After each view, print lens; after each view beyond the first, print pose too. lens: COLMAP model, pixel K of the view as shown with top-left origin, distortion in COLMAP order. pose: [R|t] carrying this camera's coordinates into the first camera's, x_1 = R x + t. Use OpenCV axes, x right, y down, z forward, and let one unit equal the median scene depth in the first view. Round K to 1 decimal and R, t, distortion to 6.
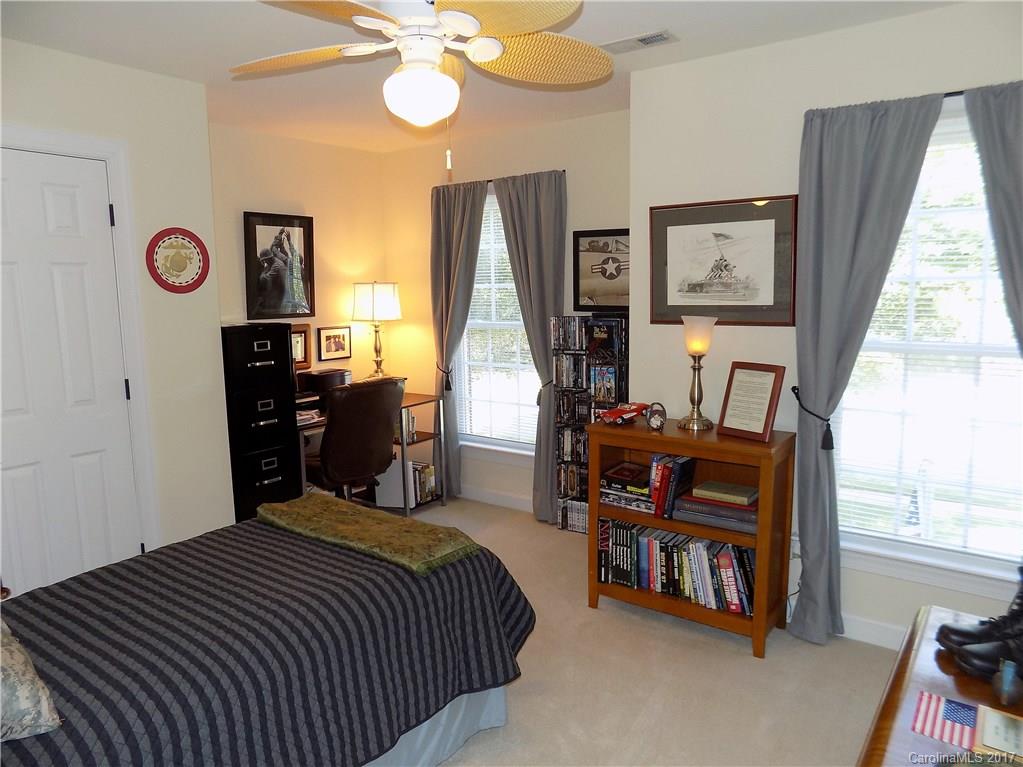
lens RADIAL K [[700.0, 0, 517.1], [0, 700.0, 382.8], [0, 0, 1]] dist [-0.063428, 0.061520]
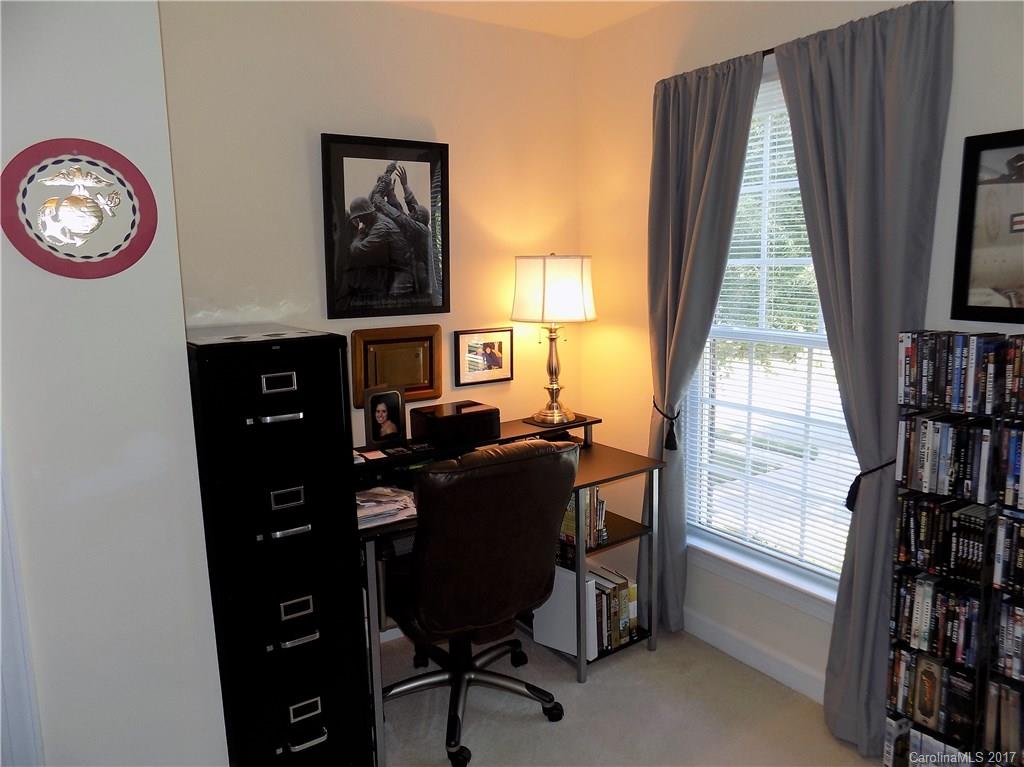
lens RADIAL K [[805.6, 0, 491.9], [0, 805.6, 386.1], [0, 0, 1]] dist [-0.059316, 0.046591]
pose [[0.941065, 0.049520, -0.334580, -0.022386], [-0.043992, 0.998741, 0.024085, -0.053329], [0.335351, -0.007947, 0.942060, 0.380161]]
